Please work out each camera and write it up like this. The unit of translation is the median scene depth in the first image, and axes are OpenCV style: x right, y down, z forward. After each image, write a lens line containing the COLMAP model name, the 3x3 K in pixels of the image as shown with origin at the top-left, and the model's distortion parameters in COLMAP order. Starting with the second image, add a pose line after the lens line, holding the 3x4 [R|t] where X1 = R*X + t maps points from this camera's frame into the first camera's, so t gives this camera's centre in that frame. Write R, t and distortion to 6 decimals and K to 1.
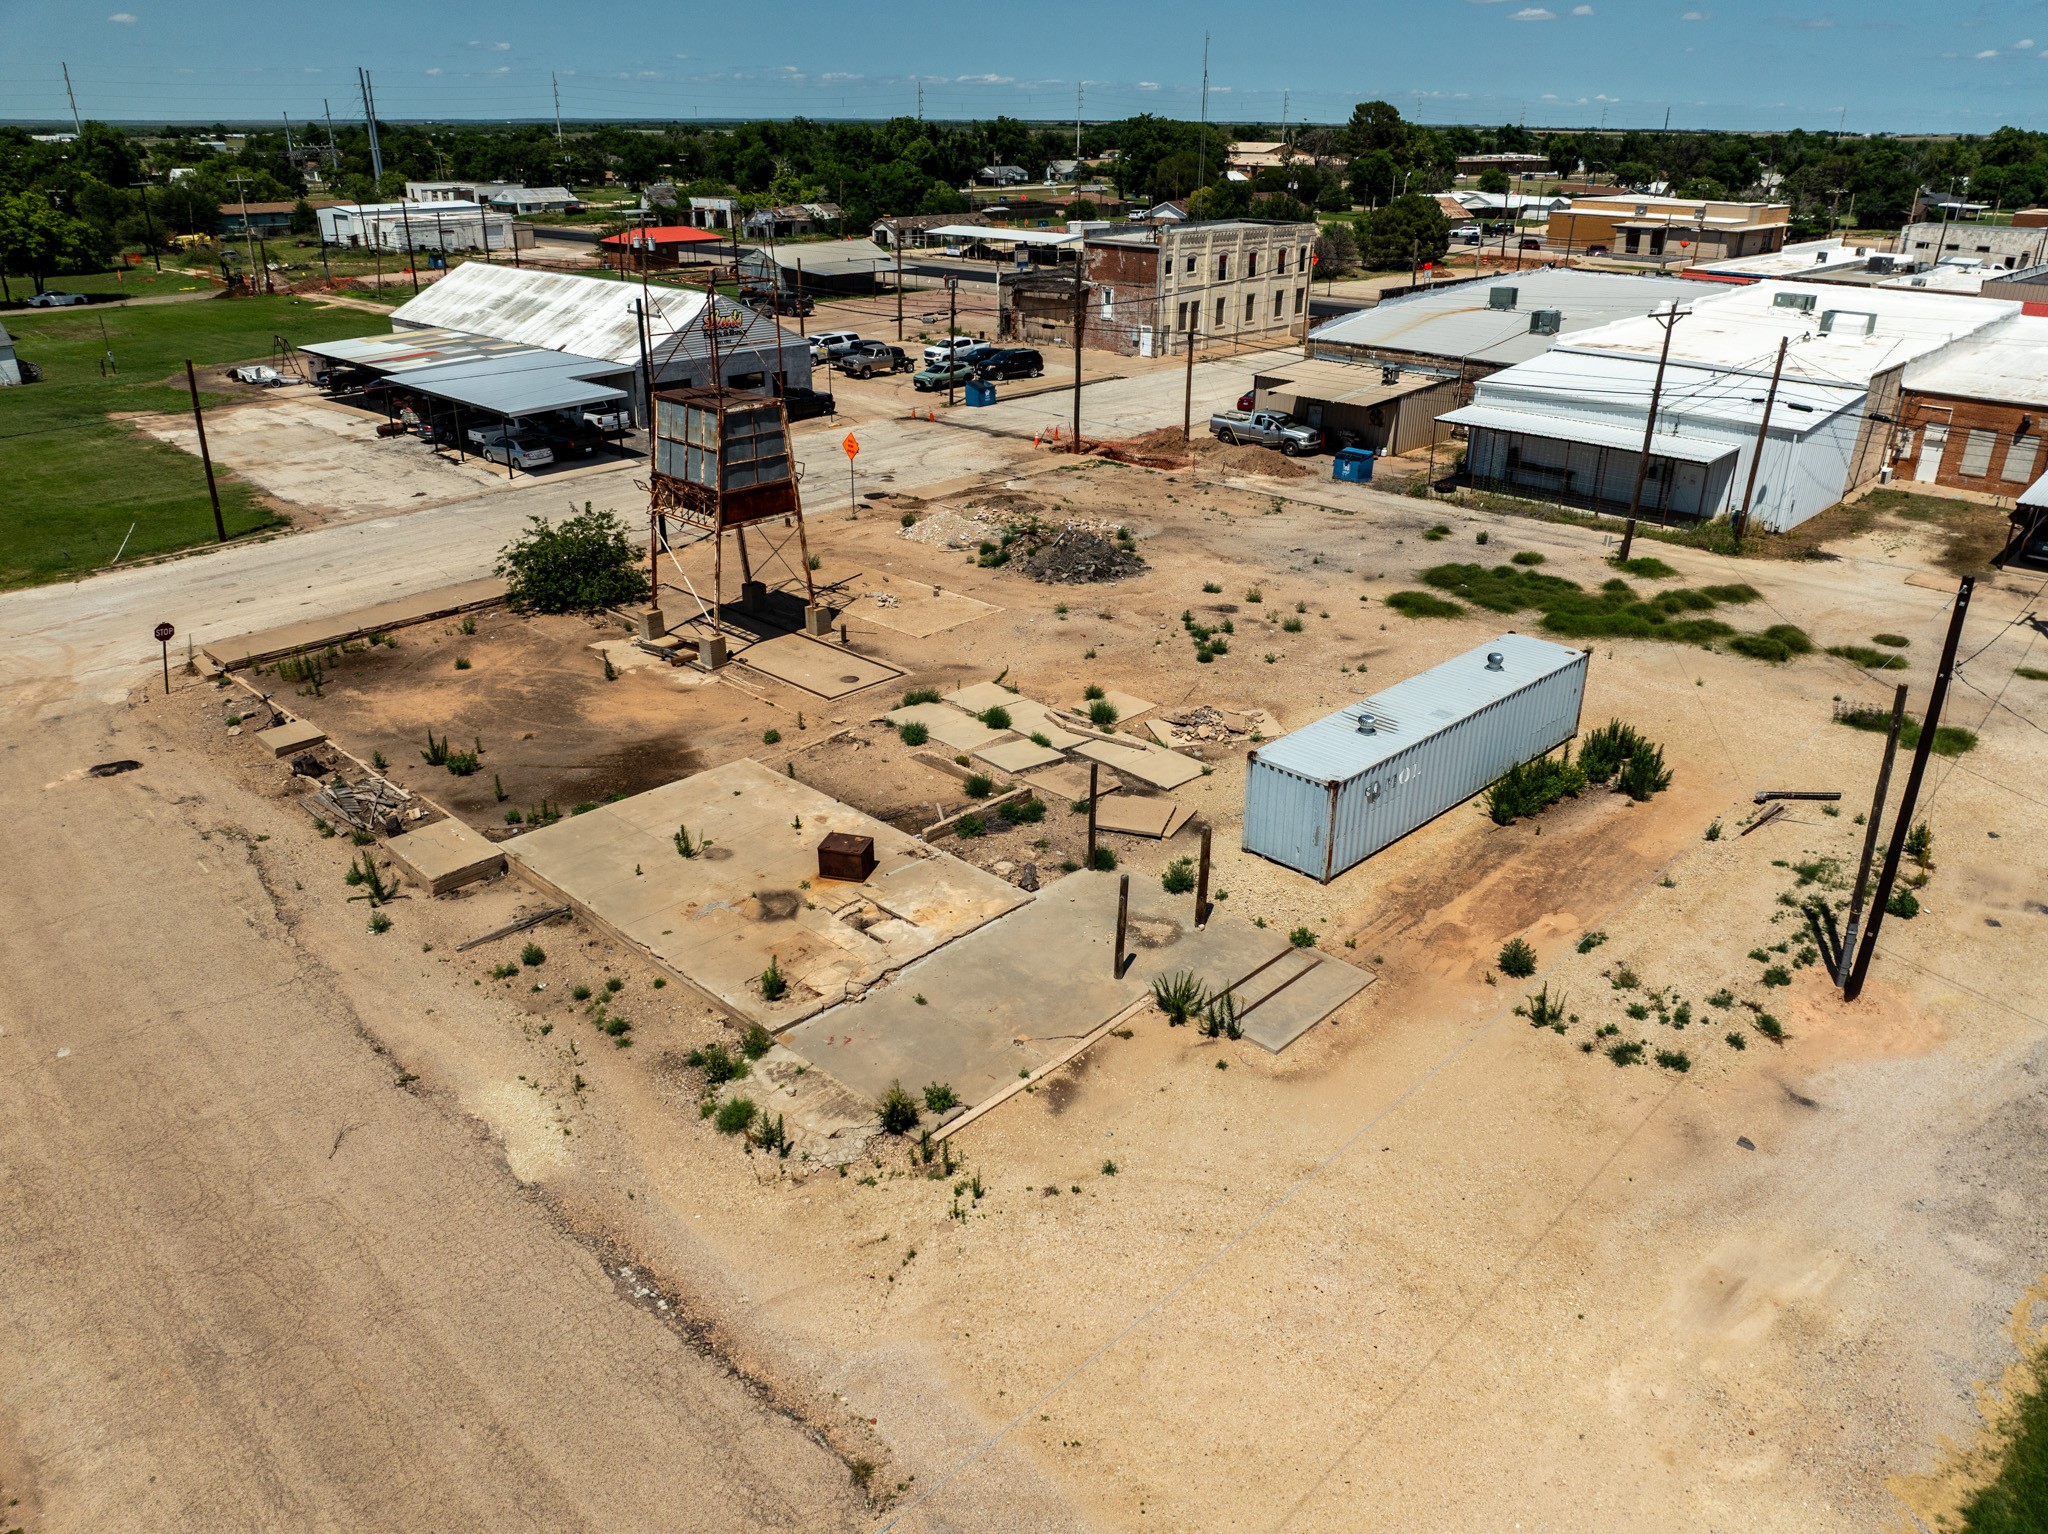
lens RADIAL K [[1433.8, 0, 1024.0], [0, 1433.8, 767.0], [0, 0, 1]] dist [-0.032859, 0.000373]
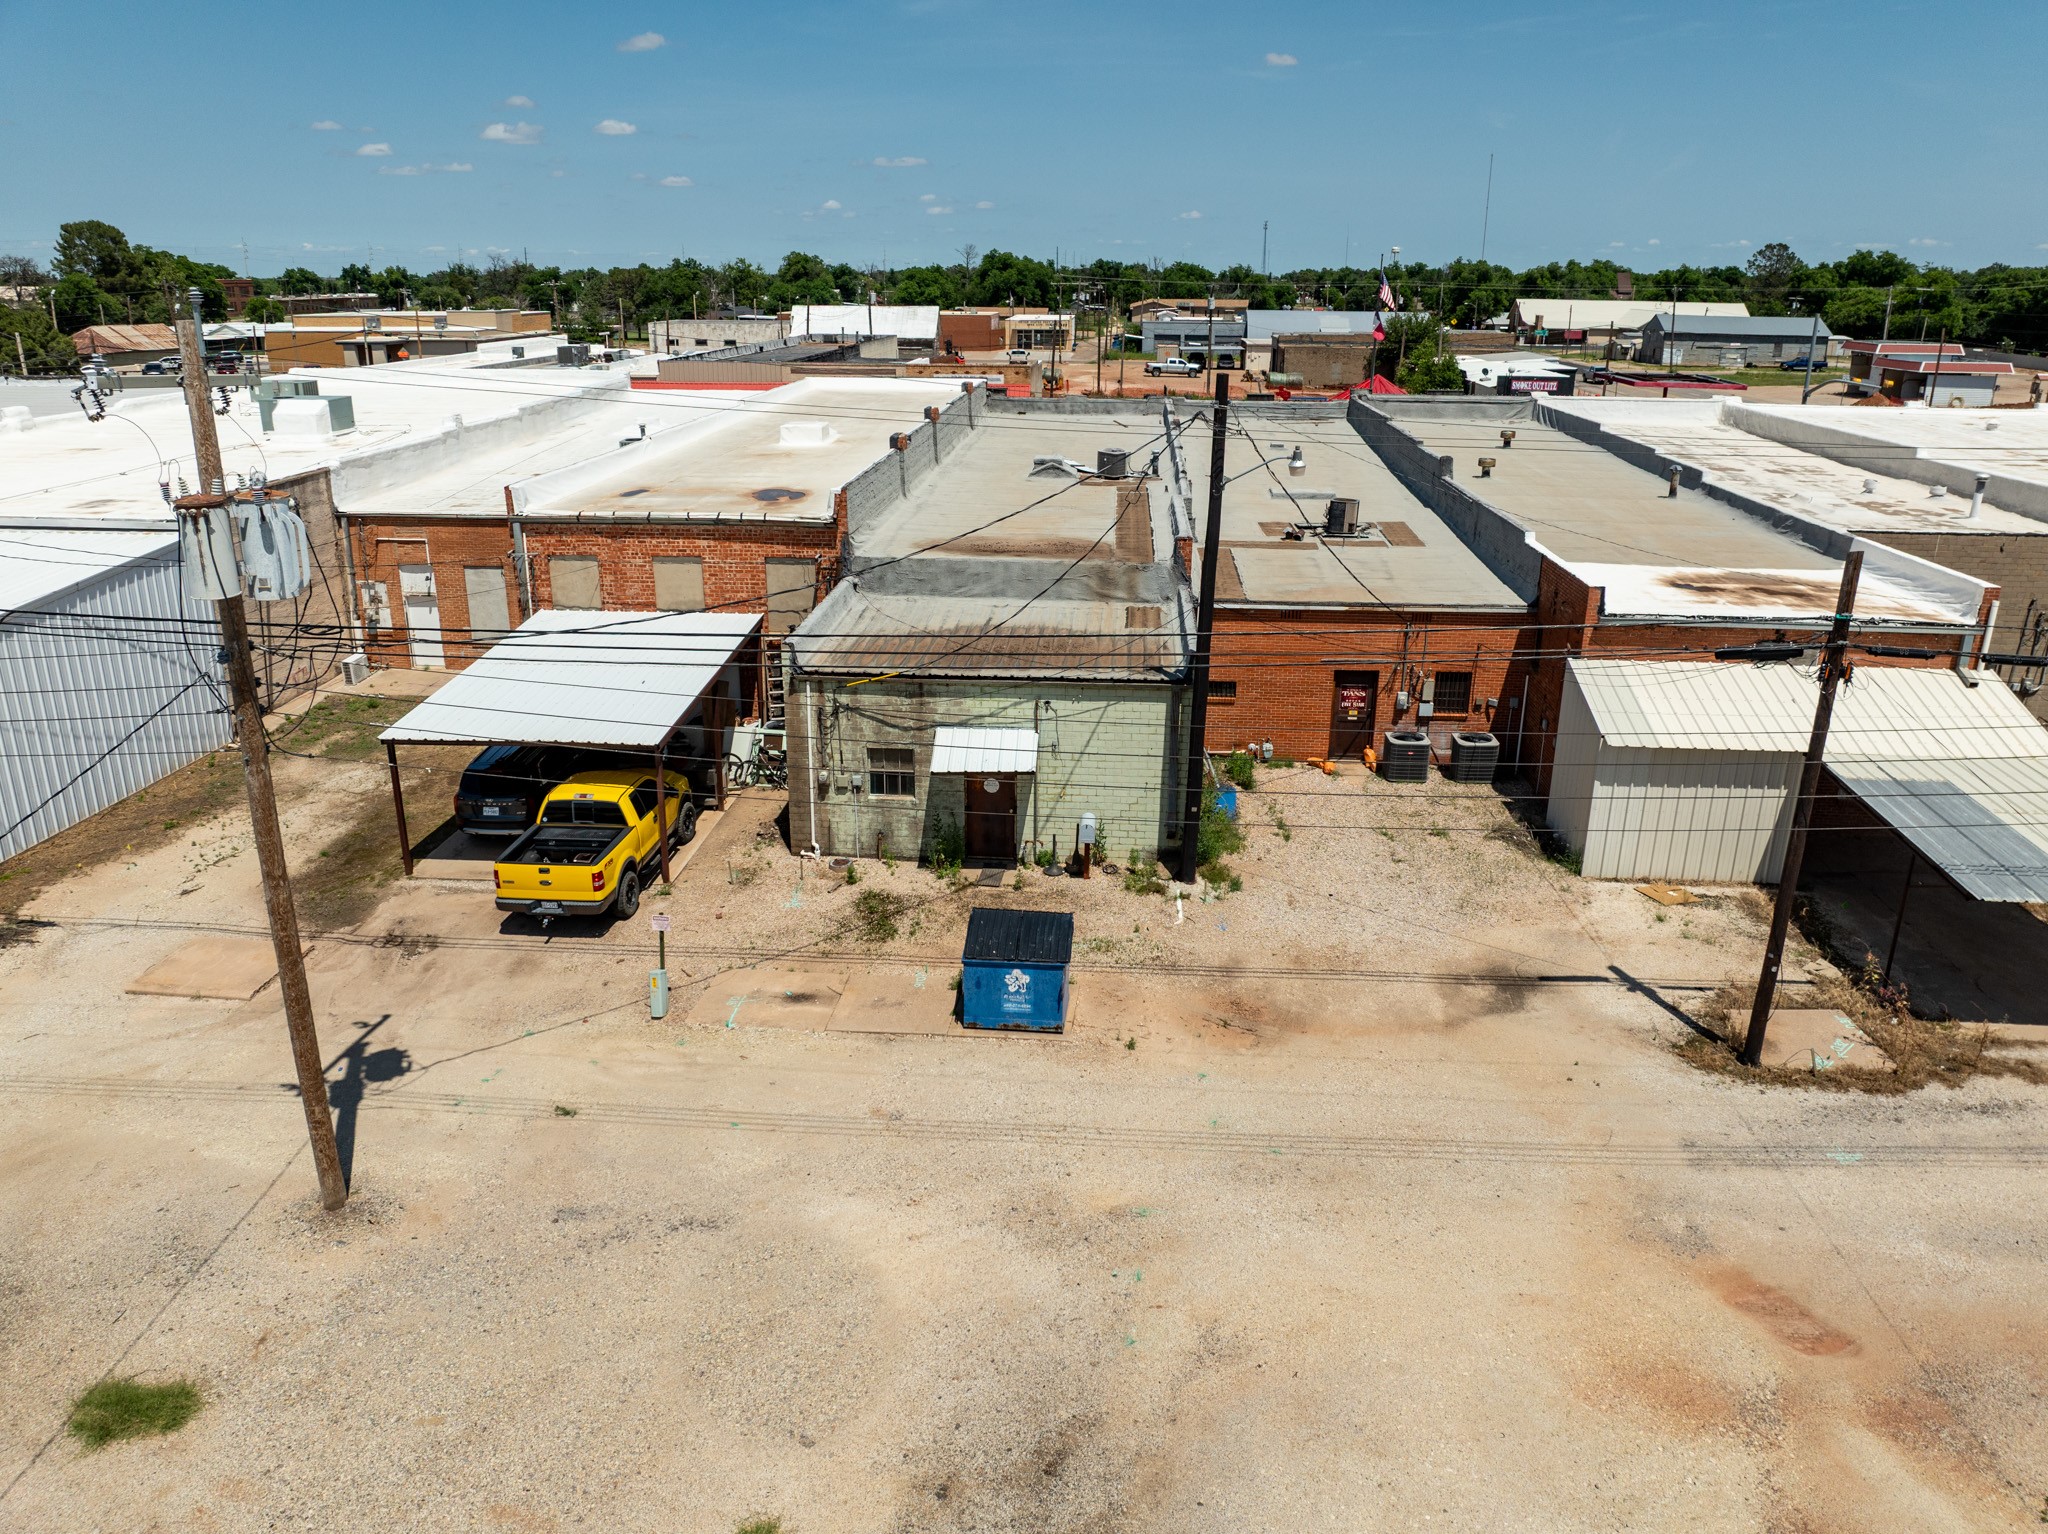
lens RADIAL K [[1433.8, 0, 1024.0], [0, 1433.8, 767.0], [0, 0, 1]] dist [-0.032859, 0.000373]
pose [[0.767525, -0.207888, 0.606373, 0.402327], [0.262683, 0.964881, -0.001697, -0.084785], [-0.584725, 0.160586, 0.795178, 0.351254]]
